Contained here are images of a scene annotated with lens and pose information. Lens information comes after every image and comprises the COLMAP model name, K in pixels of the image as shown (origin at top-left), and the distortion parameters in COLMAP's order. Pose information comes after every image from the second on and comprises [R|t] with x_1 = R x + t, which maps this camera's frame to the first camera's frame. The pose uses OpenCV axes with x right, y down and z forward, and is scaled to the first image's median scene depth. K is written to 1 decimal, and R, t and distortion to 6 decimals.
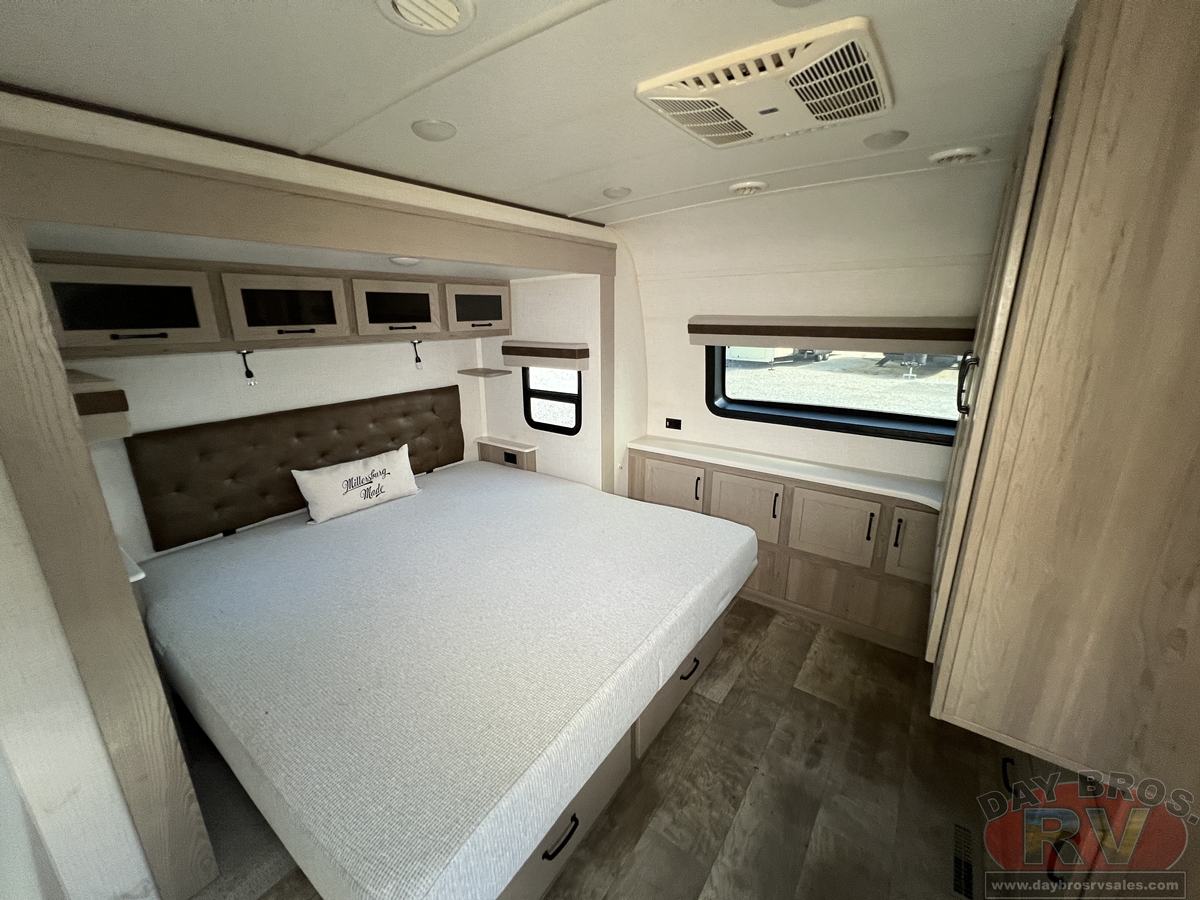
lens RADIAL K [[475.9, 0, 601.5], [0, 475.9, 446.8], [0, 0, 1]] dist [-0.000690, -0.000125]
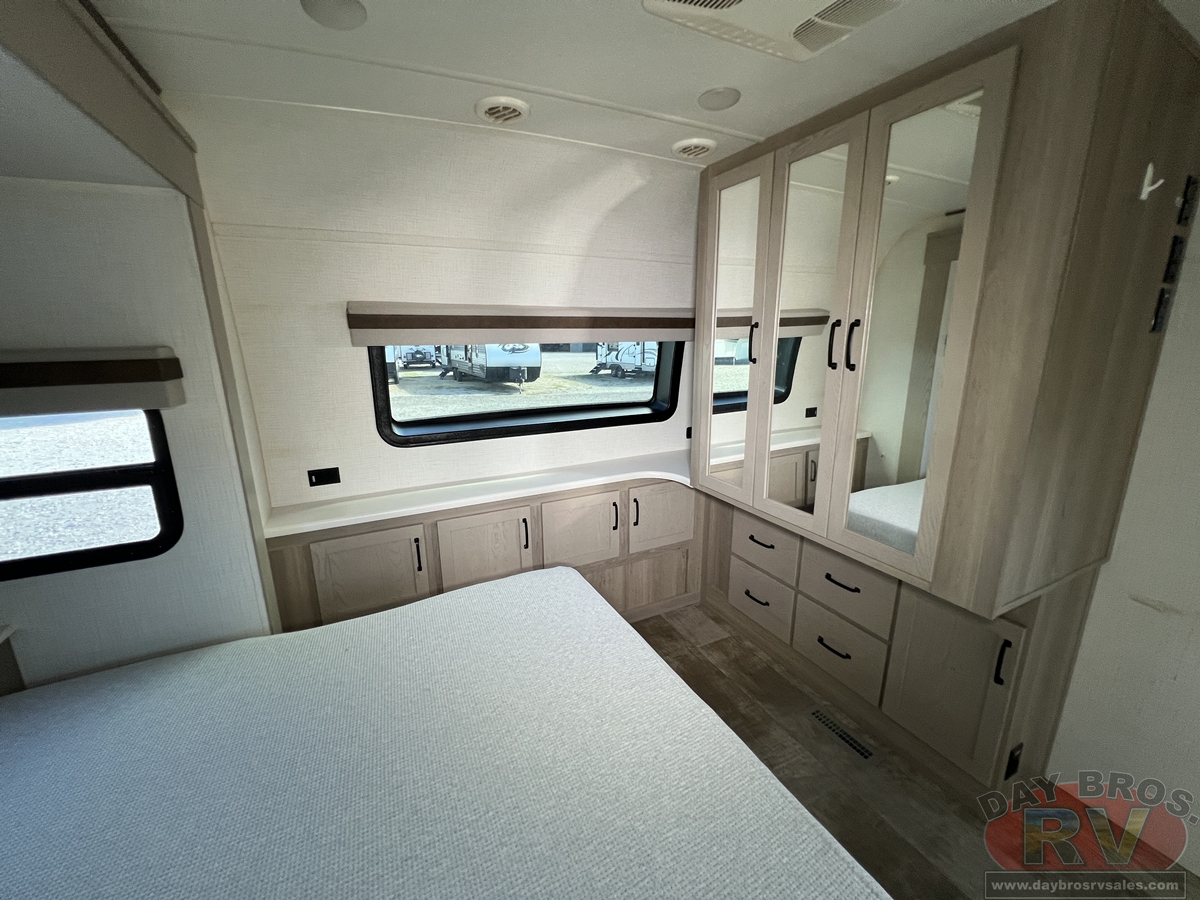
lens RADIAL K [[477.2, 0, 596.0], [0, 477.2, 447.1], [0, 0, 1]] dist [-0.002994, 0.000452]
pose [[0.471768, -0.205051, 0.857548, -0.241601], [0.246144, 0.964544, 0.095223, -0.066099], [-0.846669, 0.166157, 0.505513, 0.429250]]
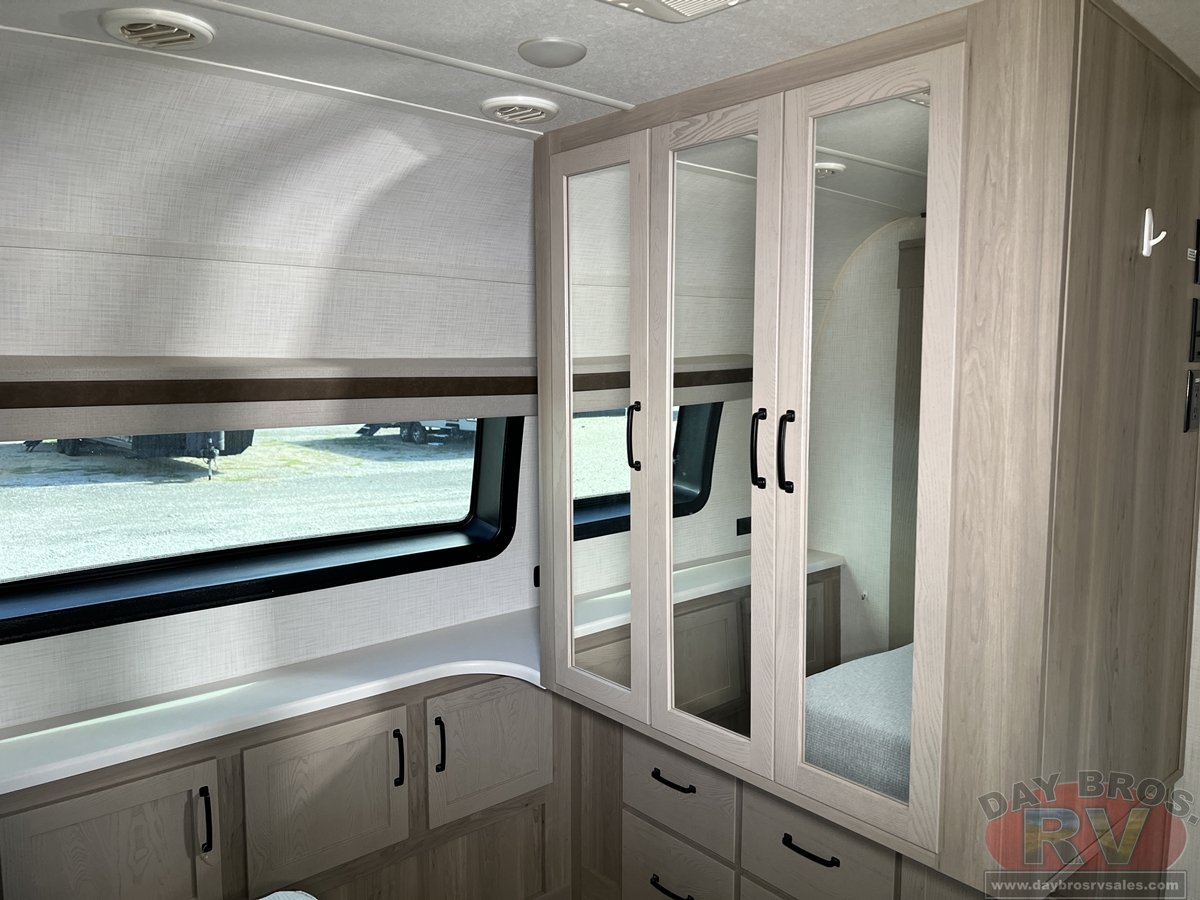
lens RADIAL K [[896.5, 0, 602.3], [0, 896.5, 452.0], [0, 0, 1]] dist [0.072843, -0.092836]
pose [[0.237179, -0.097387, 0.966572, -0.244902], [0.261300, 0.964691, 0.033079, -0.104565], [-0.935665, 0.244719, 0.254251, 0.400509]]
